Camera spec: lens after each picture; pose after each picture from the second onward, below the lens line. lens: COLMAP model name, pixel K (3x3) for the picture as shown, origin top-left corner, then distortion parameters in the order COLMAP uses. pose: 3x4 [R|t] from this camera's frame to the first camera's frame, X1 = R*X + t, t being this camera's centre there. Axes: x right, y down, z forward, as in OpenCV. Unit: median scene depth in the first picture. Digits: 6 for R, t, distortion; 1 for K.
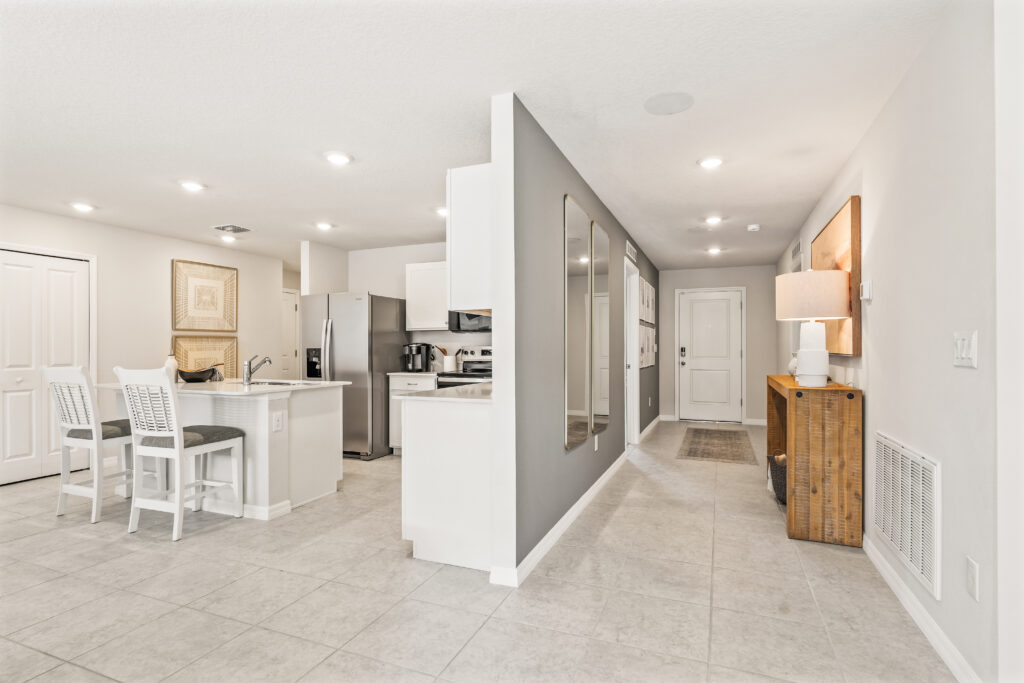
lens RADIAL K [[500.0, 0, 516.0], [0, 500.0, 344.6], [0, 0, 1]] dist [-0.006223, -0.000416]
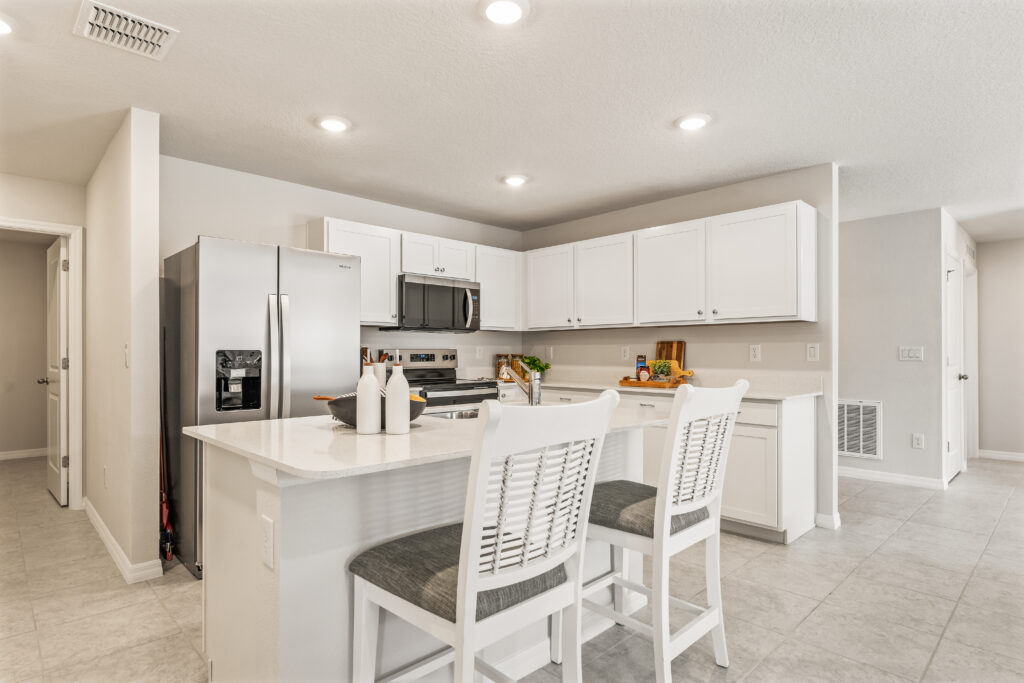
lens RADIAL K [[554.6, 0, 513.9], [0, 554.6, 342.4], [0, 0, 1]] dist [0.001483, -0.001087]
pose [[0.411913, 0.020667, 0.910989, -1.771601], [0.002048, 0.999719, -0.023606, 0.028265], [-0.911221, 0.011590, 0.411755, 1.205899]]
